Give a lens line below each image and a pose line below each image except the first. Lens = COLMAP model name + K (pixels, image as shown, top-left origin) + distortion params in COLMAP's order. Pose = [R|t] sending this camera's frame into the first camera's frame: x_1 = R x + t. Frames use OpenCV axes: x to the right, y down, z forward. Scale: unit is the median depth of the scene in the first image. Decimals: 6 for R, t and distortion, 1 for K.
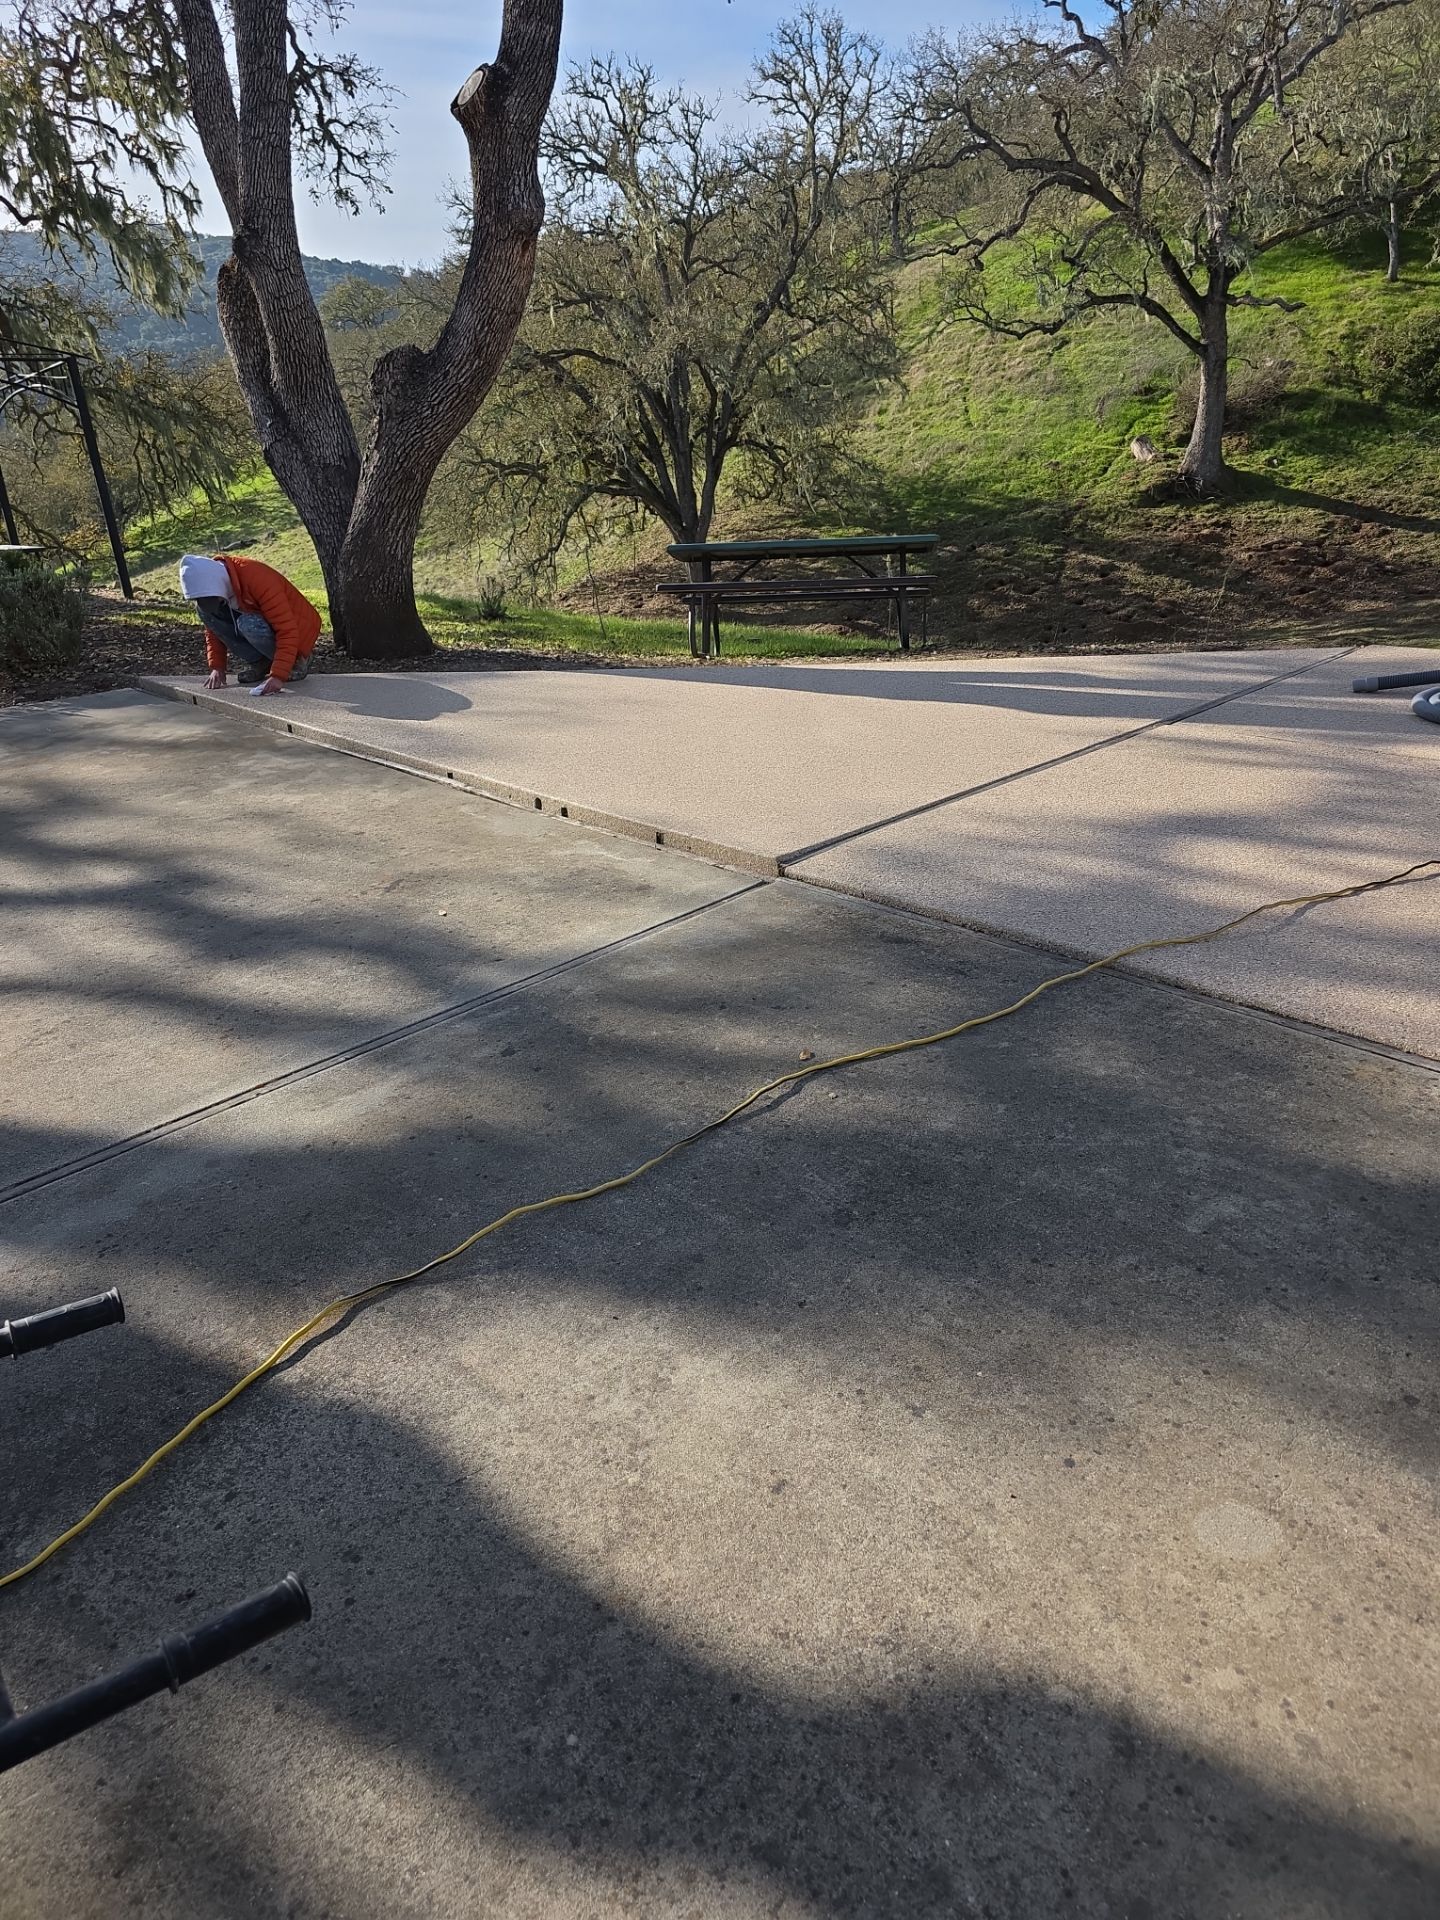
lens RADIAL K [[1258.9, 0, 725.6], [0, 1258.9, 924.2], [0, 0, 1]] dist [0.160273, -0.056050]
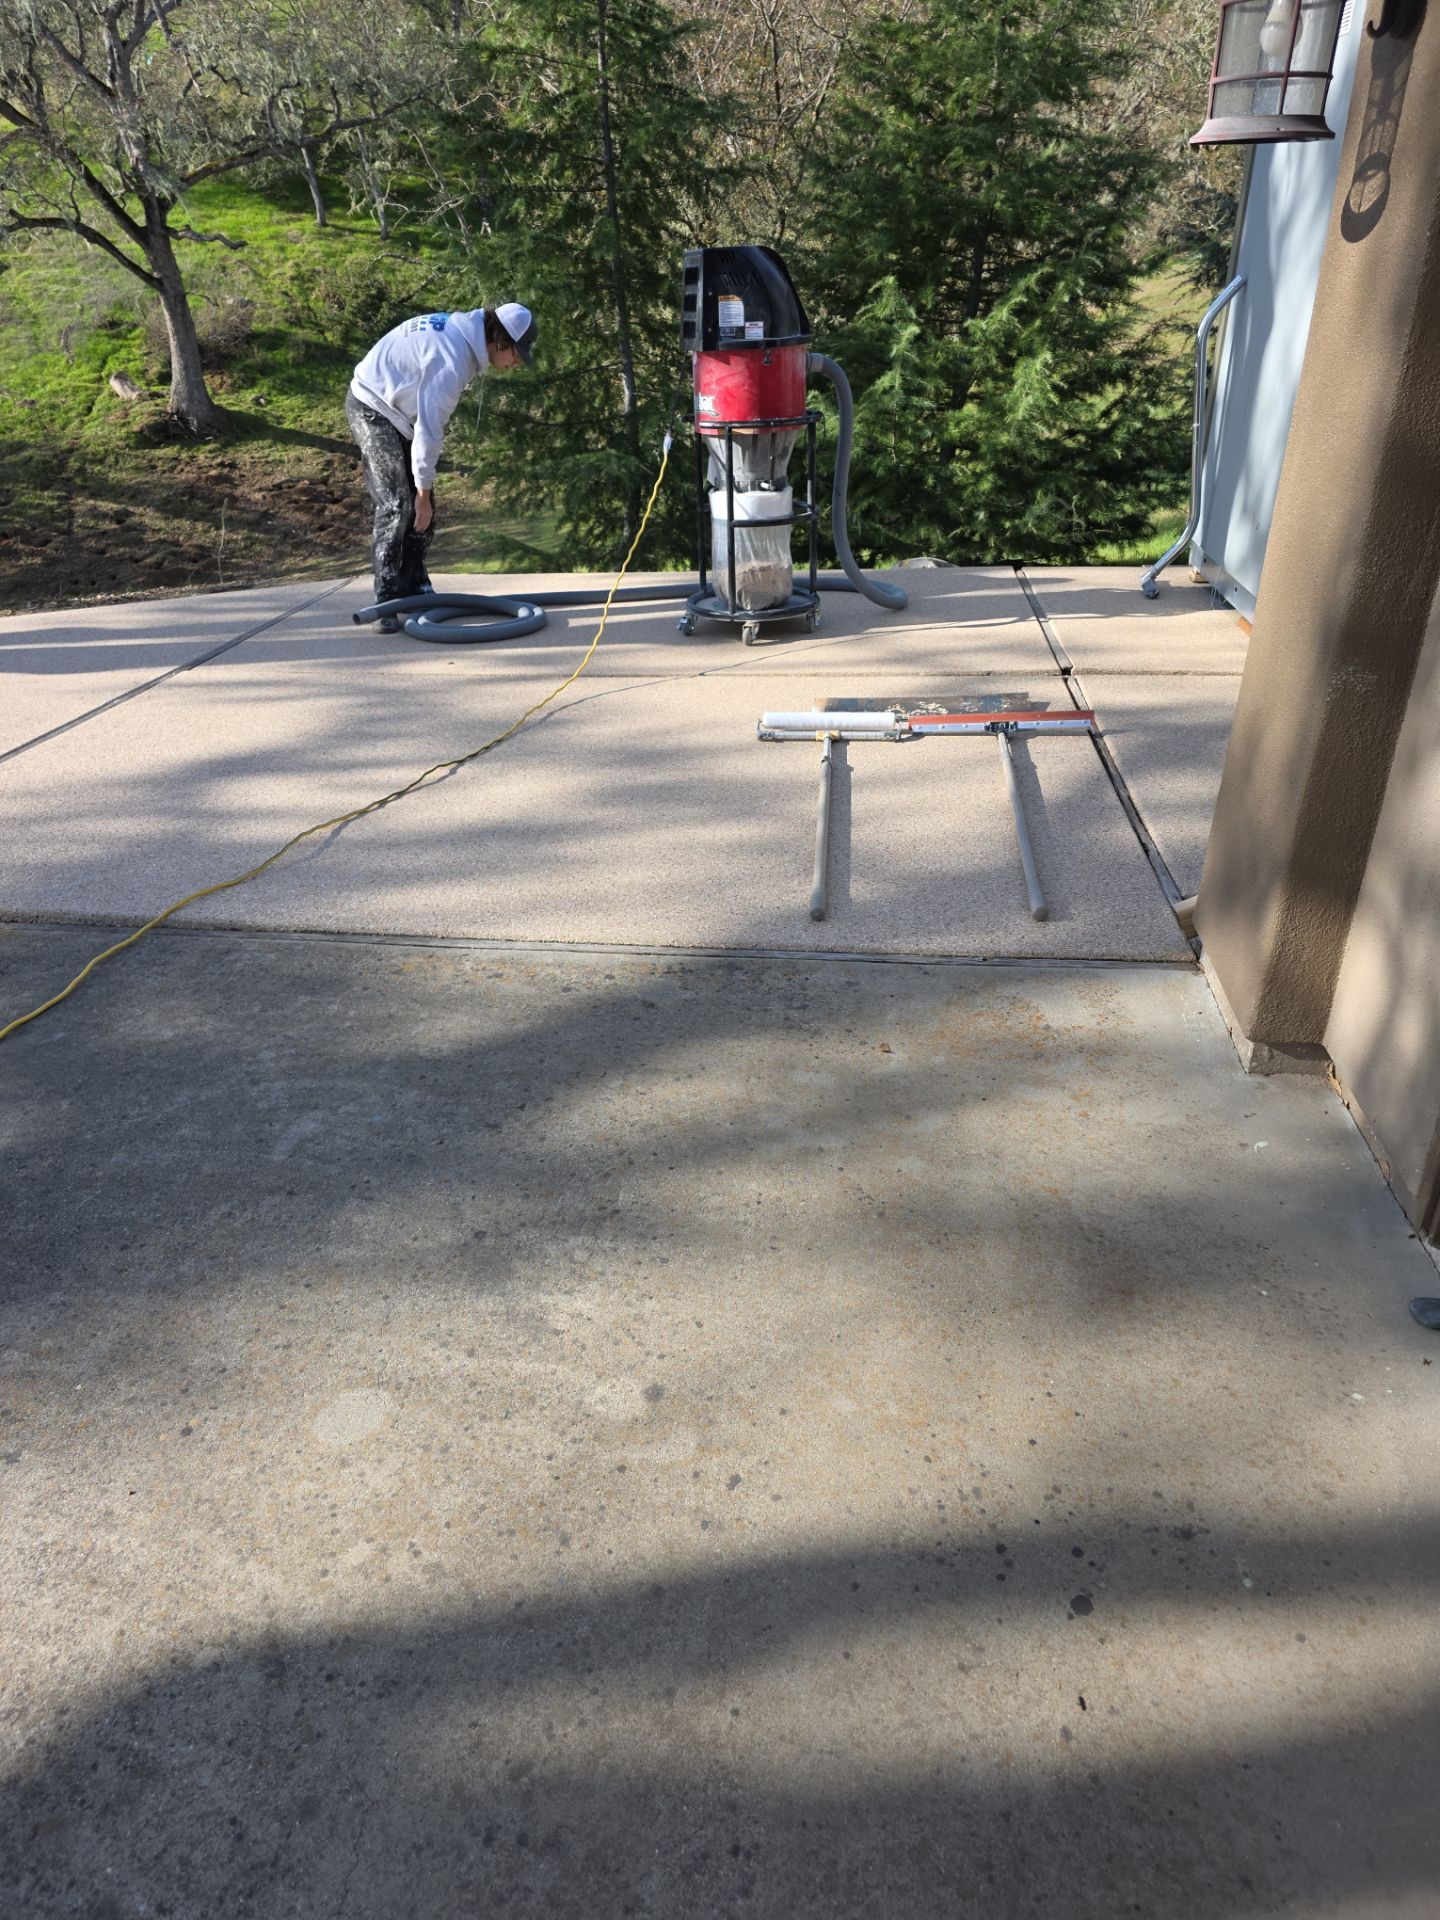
lens RADIAL K [[1258.9, 0, 725.6], [0, 1258.9, 924.2], [0, 0, 1]] dist [0.160273, -0.056050]
pose [[0.855027, -0.242004, 0.458653, 0.165561], [0.228713, 0.969749, 0.085310, 0.035098], [-0.465424, 0.031957, 0.884511, -0.048400]]
